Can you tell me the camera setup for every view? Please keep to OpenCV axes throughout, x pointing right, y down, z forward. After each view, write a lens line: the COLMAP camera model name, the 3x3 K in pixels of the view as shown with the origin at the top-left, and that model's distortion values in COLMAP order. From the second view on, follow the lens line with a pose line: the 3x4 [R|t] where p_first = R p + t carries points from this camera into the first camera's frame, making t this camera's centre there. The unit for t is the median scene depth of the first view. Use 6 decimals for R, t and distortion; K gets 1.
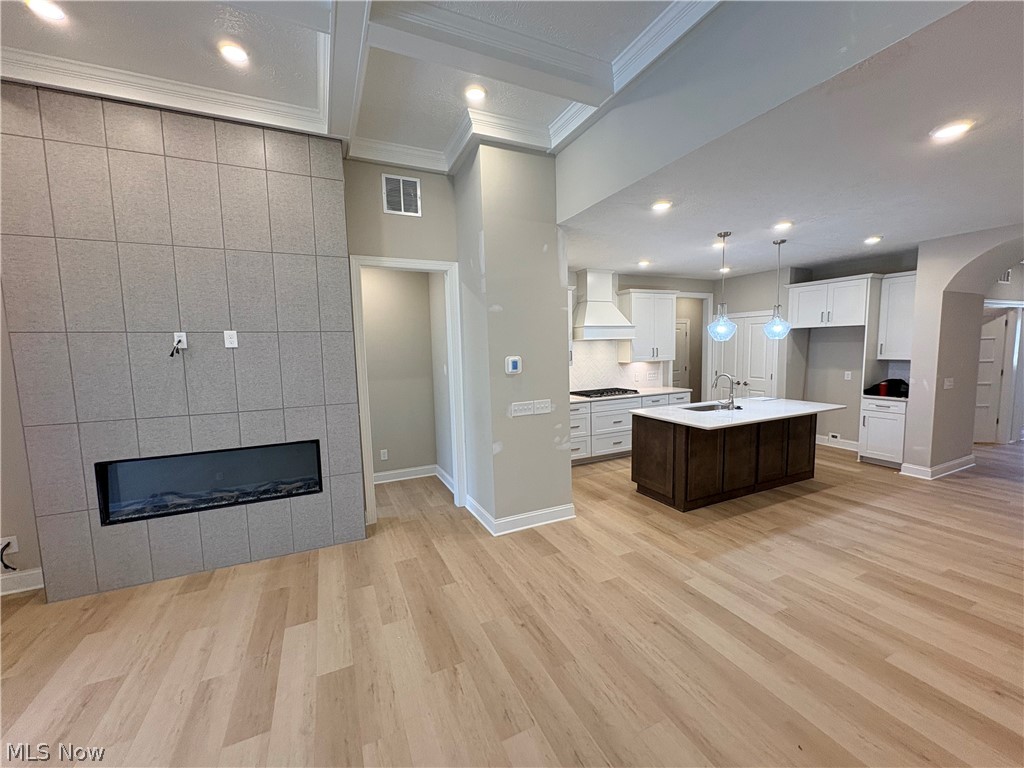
lens RADIAL K [[406.8, 0, 511.2], [0, 406.8, 383.8], [0, 0, 1]] dist [0.001440, 0.000097]
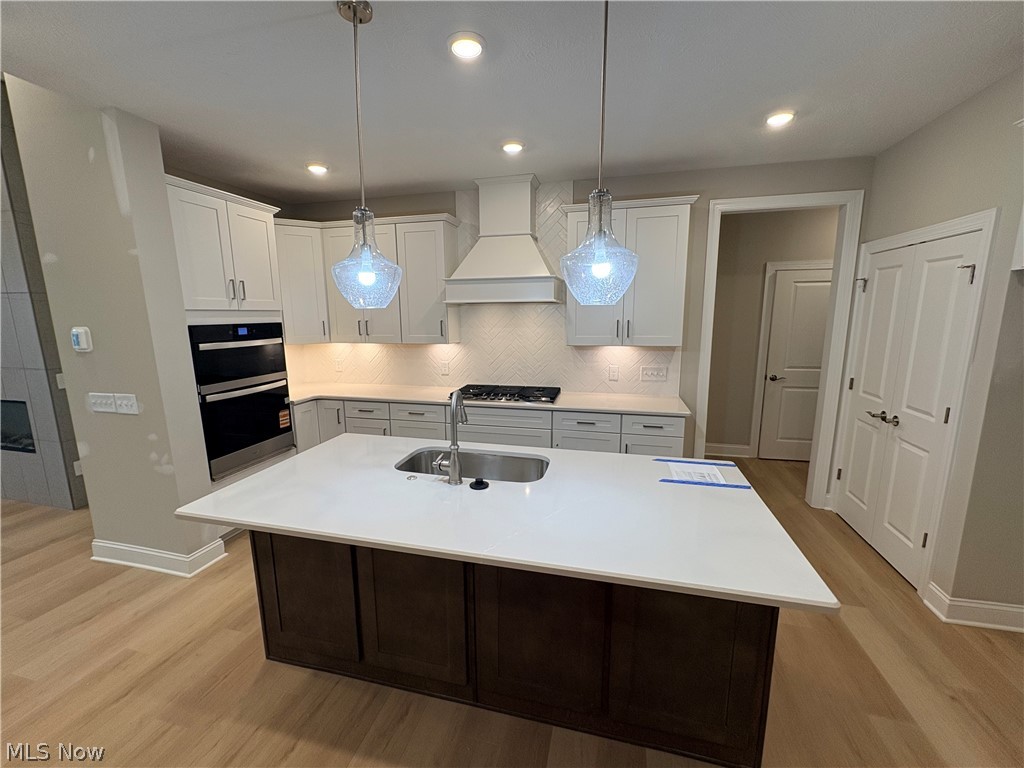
lens RADIAL K [[416.8, 0, 512.8], [0, 416.8, 383.5], [0, 0, 1]] dist [-0.000935, -0.000196]
pose [[0.774467, 0.126158, -0.619907, 1.096265], [-0.071794, 0.991110, 0.112008, -0.110579], [0.628527, -0.042241, 0.776640, 0.959718]]
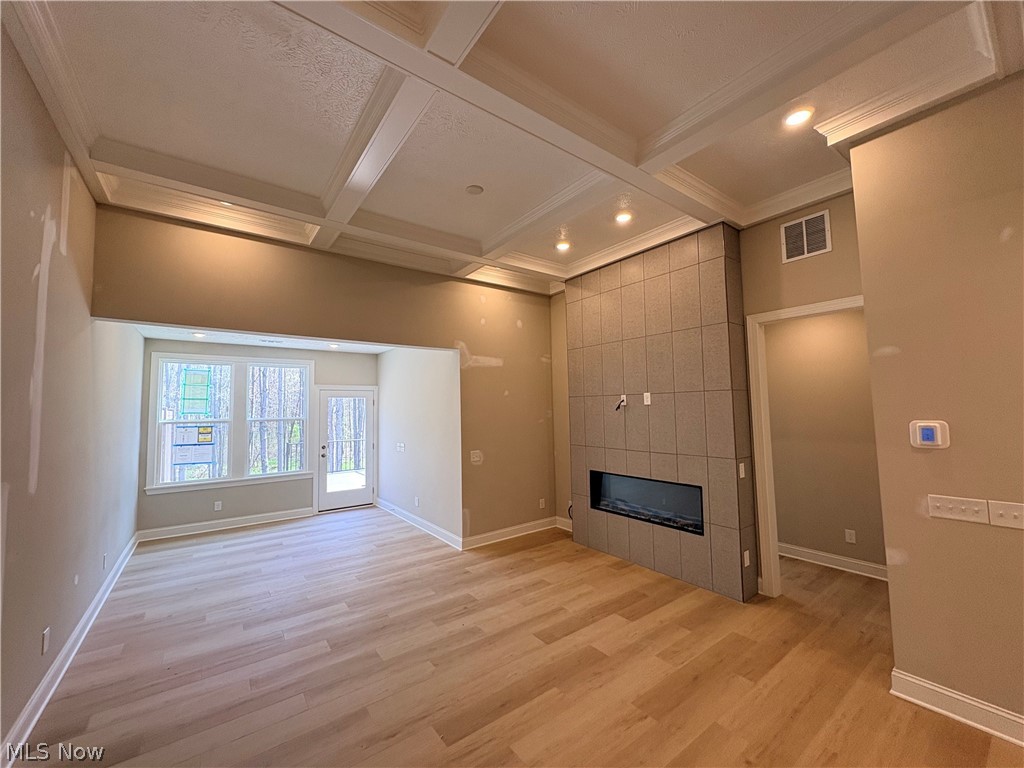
lens RADIAL K [[406.8, 0, 511.2], [0, 406.8, 383.8], [0, 0, 1]] dist [0.001440, 0.000097]
pose [[0.200343, -0.042503, -0.978804, 0.533415], [-0.080705, 0.994947, -0.059723, -0.035830], [0.976396, 0.090960, 0.195900, 0.240864]]
